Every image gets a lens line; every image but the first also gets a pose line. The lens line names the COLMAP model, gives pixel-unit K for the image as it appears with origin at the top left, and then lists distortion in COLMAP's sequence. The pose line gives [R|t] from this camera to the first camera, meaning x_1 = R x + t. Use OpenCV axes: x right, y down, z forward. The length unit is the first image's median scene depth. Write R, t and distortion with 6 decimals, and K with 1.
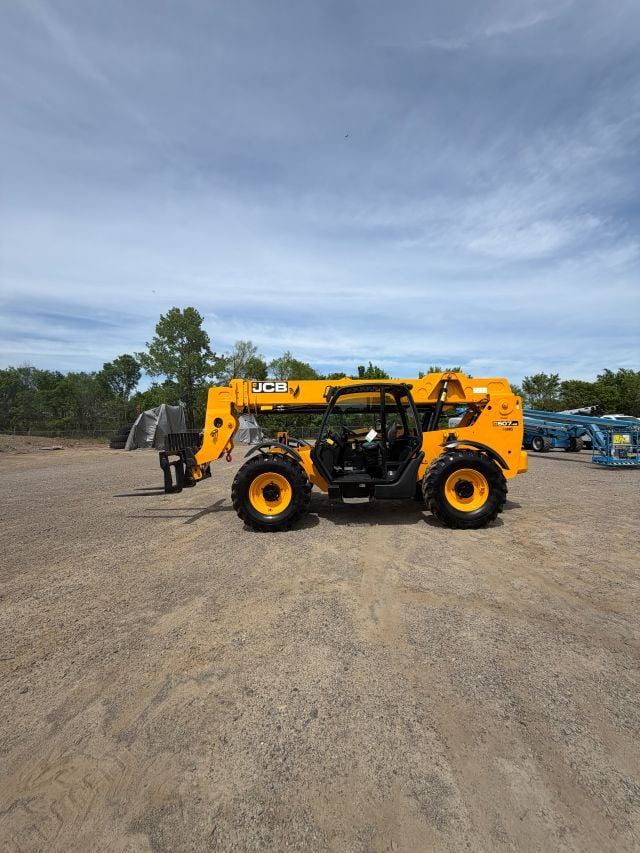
lens RADIAL K [[340.7, 0, 317.3], [0, 340.7, 427.6], [0, 0, 1]] dist [-0.000567, 0.000369]
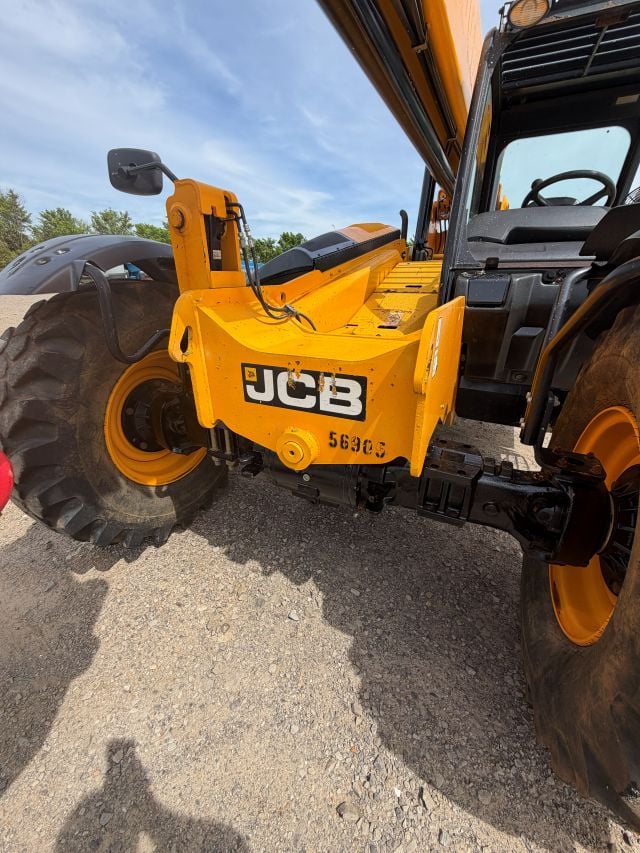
lens RADIAL K [[340.7, 0, 321.0], [0, 340.7, 423.3], [0, 0, 1]] dist [-0.000567, 0.000369]
pose [[0.410804, -0.349869, 0.841922, -0.082861], [-0.001374, 0.923201, 0.384316, 0.018392], [-0.911723, -0.159035, 0.378773, 0.277880]]
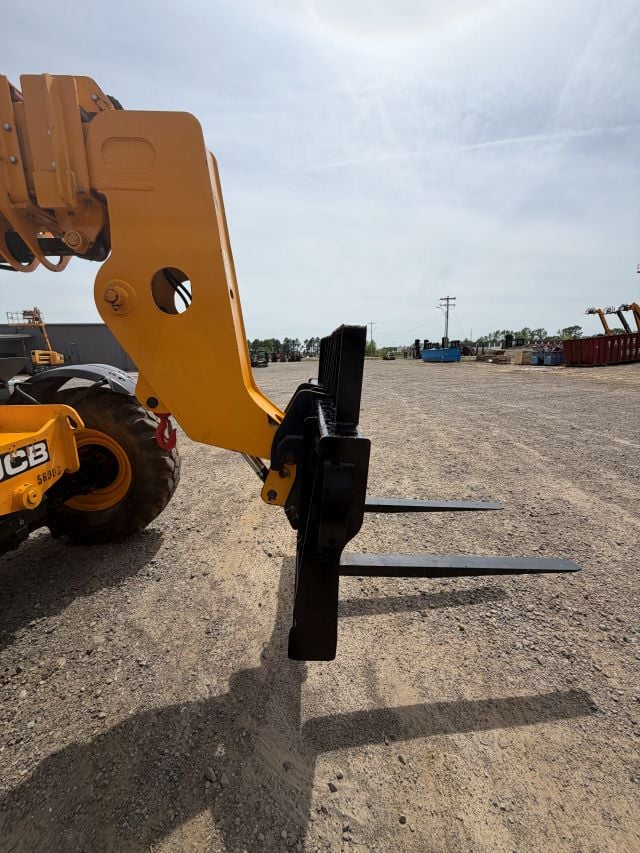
lens RADIAL K [[340.7, 0, 320.3], [0, 340.7, 422.6], [0, 0, 1]] dist [-0.000567, 0.000369]
pose [[-0.996238, 0.049052, -0.071435, -0.109108], [0.033280, 0.977722, 0.207249, 0.008821], [0.080009, 0.204092, -0.975677, 0.382911]]
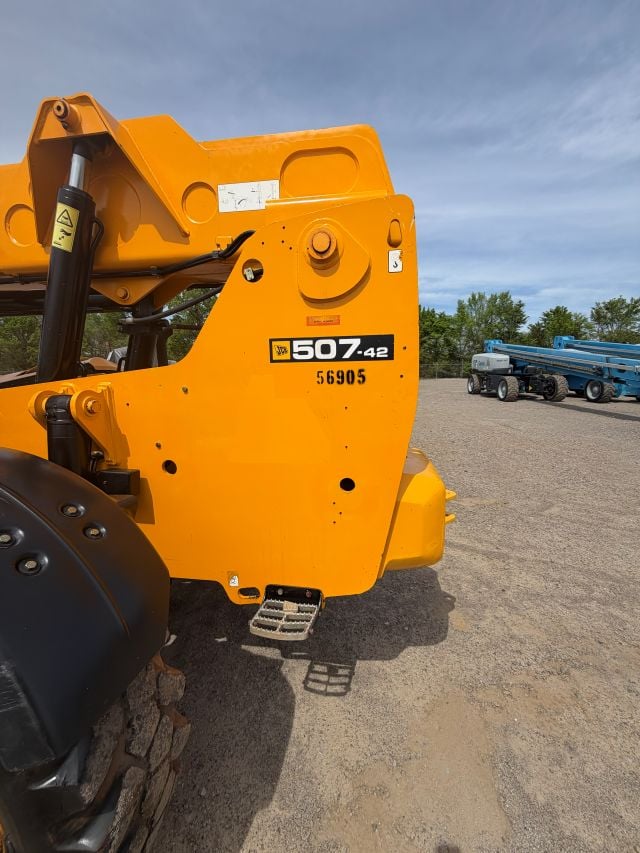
lens RADIAL K [[340.7, 0, 319.7], [0, 340.7, 424.2], [0, 0, 1]] dist [-0.000567, 0.000369]
pose [[0.992815, 0.017382, -0.118391, 0.157702], [0.002435, 0.986255, 0.165215, -0.000399], [0.119635, -0.164316, 0.979126, 0.219323]]
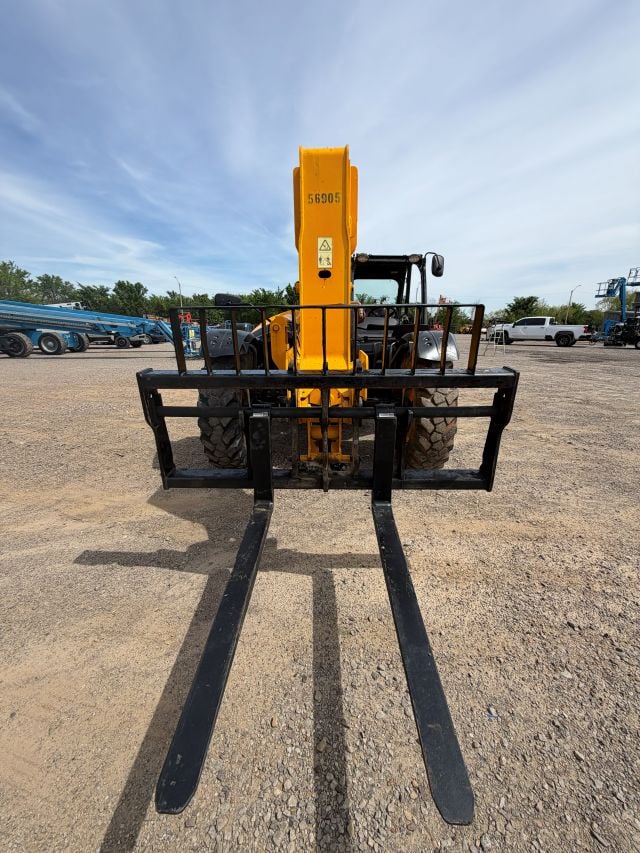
lens RADIAL K [[340.7, 0, 319.8], [0, 340.7, 420.4], [0, 0, 1]] dist [-0.000567, 0.000369]
pose [[-0.001999, -0.260652, 0.965431, -0.194380], [0.002228, 0.965429, 0.260656, 0.009853], [-0.999996, 0.002672, -0.001350, 0.303199]]
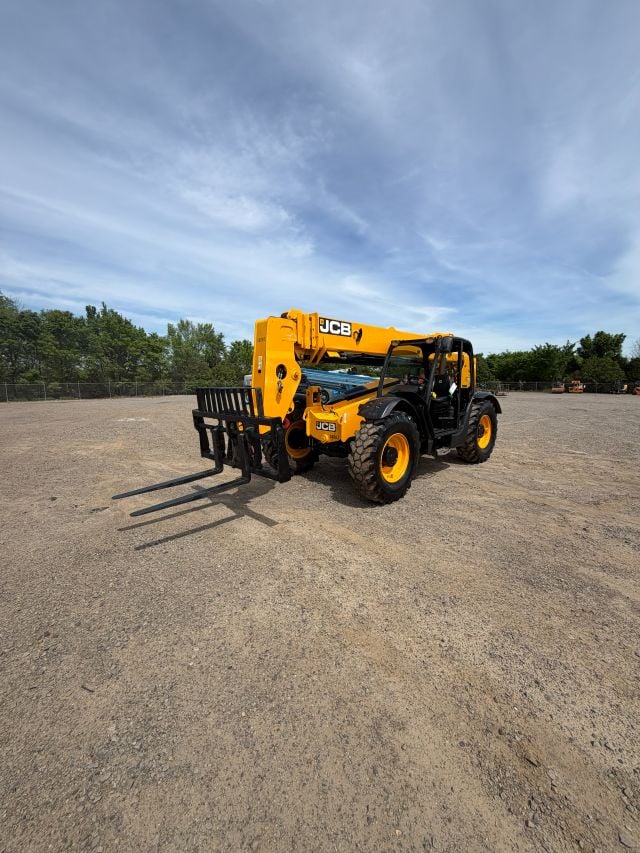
lens RADIAL K [[340.7, 0, 320.7], [0, 340.7, 421.7], [0, 0, 1]] dist [-0.000567, 0.000369]
pose [[0.699557, -0.073906, 0.710744, -0.214223], [-0.001976, 0.994433, 0.105349, 0.004051], [-0.714574, -0.075102, 0.695517, 0.136019]]
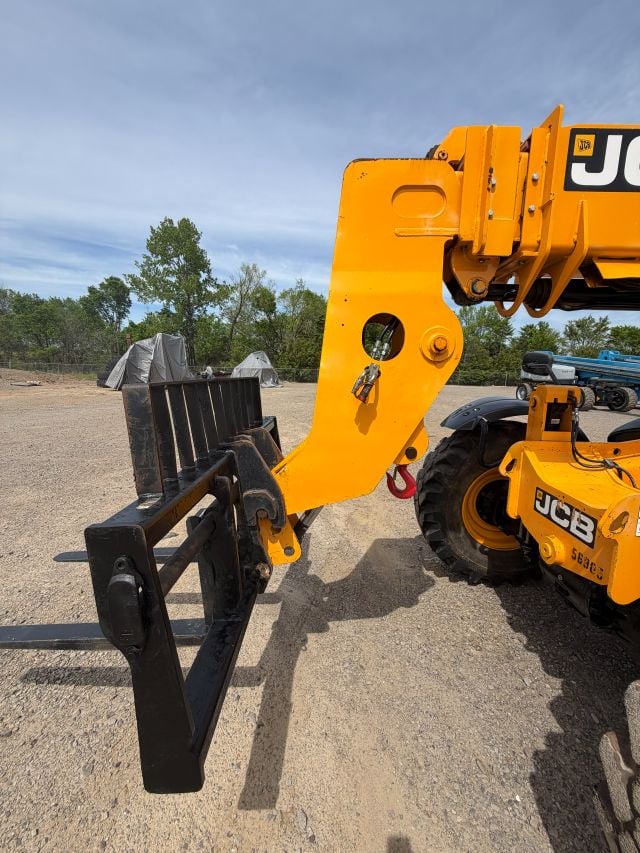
lens RADIAL K [[340.7, 0, 319.9], [0, 340.7, 423.5], [0, 0, 1]] dist [-0.000567, 0.000369]
pose [[0.999373, 0.033512, 0.011462, -0.097751], [-0.034892, 0.987130, 0.156068, 0.002550], [-0.006085, -0.156370, 0.987680, 0.227915]]
